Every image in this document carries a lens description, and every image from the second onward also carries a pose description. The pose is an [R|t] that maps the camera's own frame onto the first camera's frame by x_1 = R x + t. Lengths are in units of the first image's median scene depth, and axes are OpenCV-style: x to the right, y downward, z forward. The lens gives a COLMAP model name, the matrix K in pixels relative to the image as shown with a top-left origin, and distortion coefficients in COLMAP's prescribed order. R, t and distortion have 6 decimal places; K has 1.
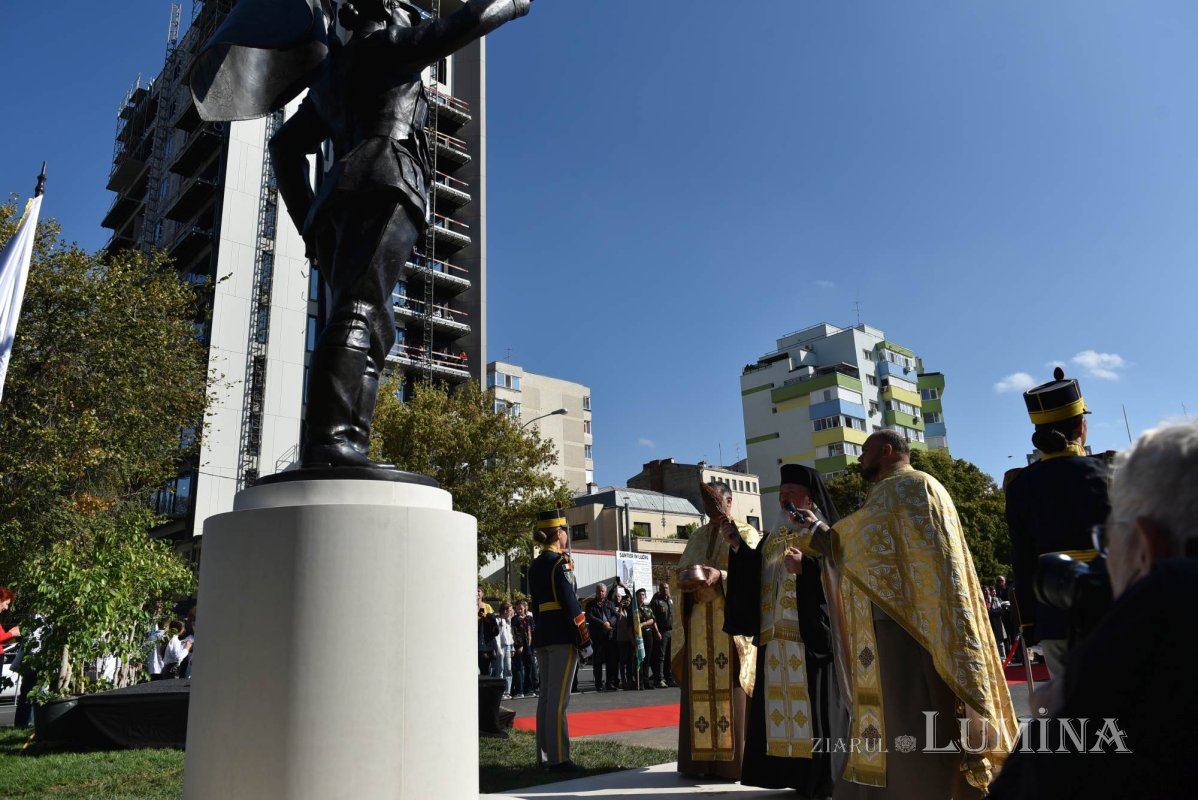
lens RADIAL K [[828.8, 0, 599.0], [0, 828.8, 400.0], [0, 0, 1]] dist [-0.009594, 0.001439]
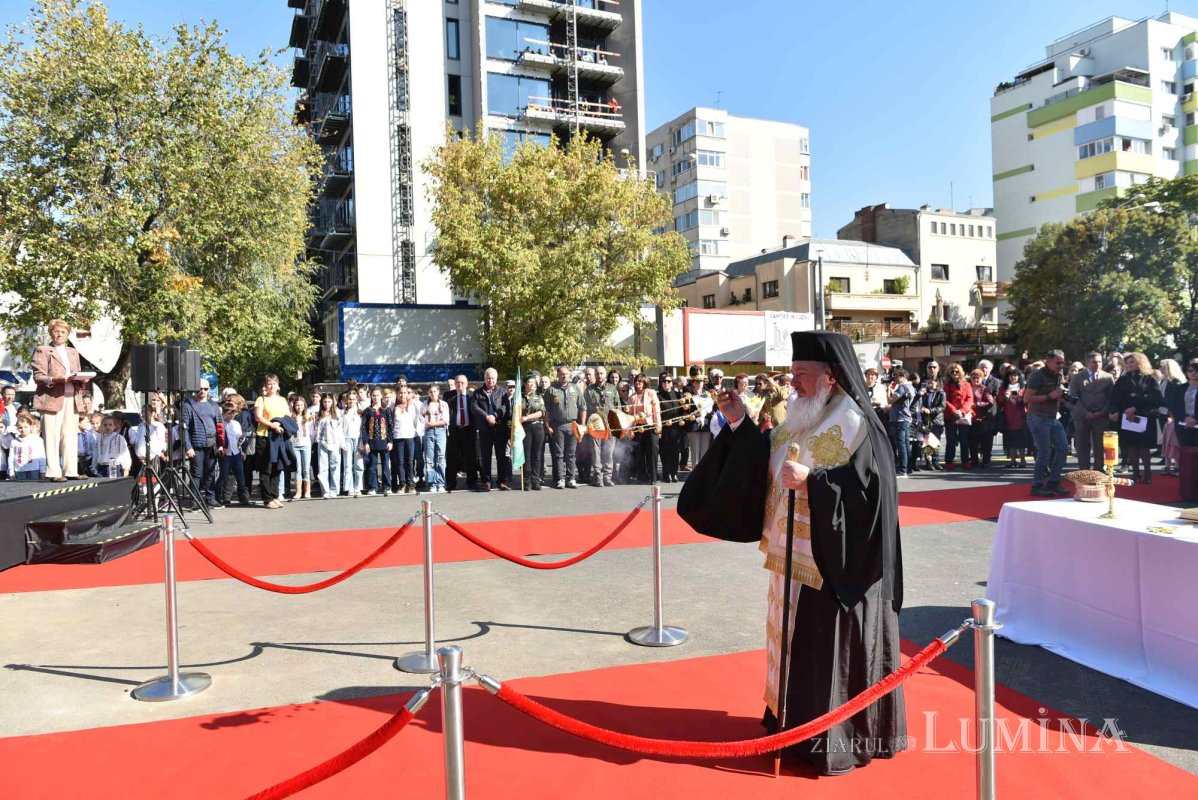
lens RADIAL K [[814.4, 0, 599.0], [0, 814.4, 400.0], [0, 0, 1]] dist [-0.015840, 0.000612]
pose [[0.946746, 0.016652, -0.321550, 0.116804], [0.077815, 0.957226, 0.278682, 0.008732], [0.312437, -0.288862, 0.904954, 0.083993]]
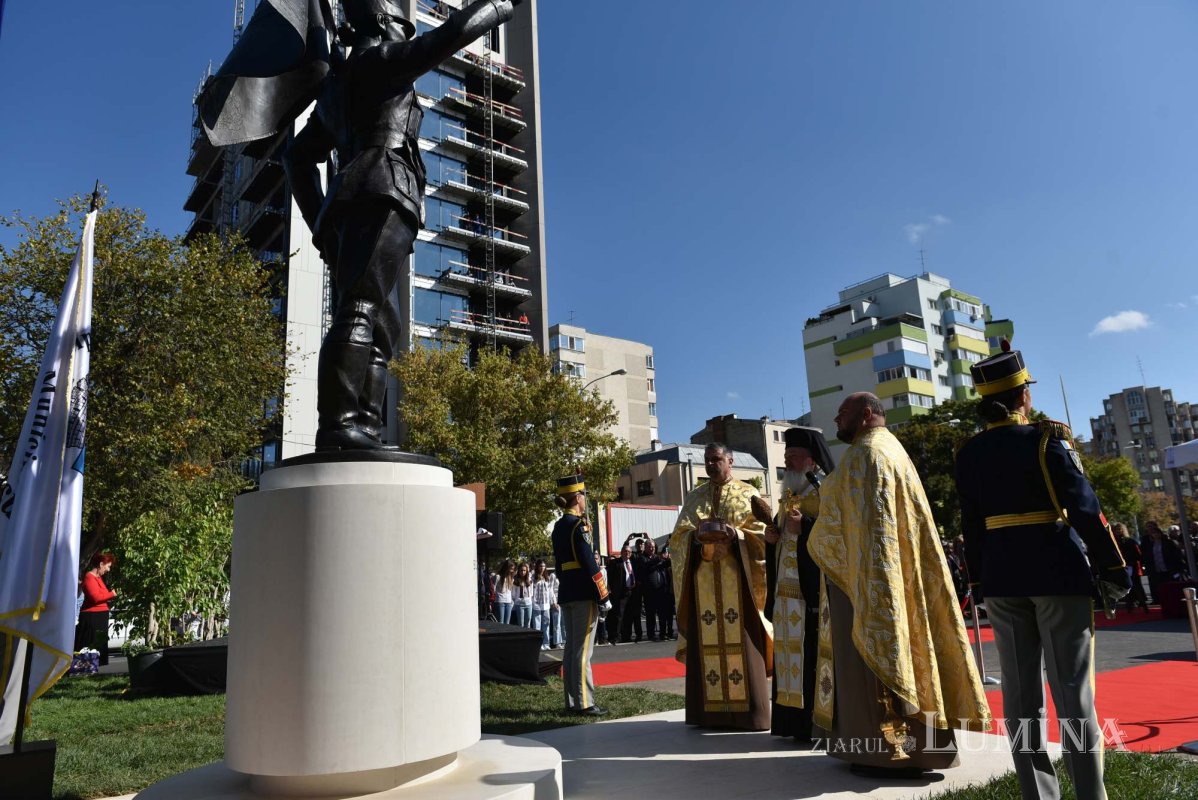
lens RADIAL K [[814.4, 0, 599.0], [0, 814.4, 400.0], [0, 0, 1]] dist [-0.015840, 0.000612]
pose [[0.996235, -0.028254, -0.081955, 0.007402], [0.032391, 0.998244, 0.049602, -0.001895], [0.080409, -0.052070, 0.995401, -0.004381]]
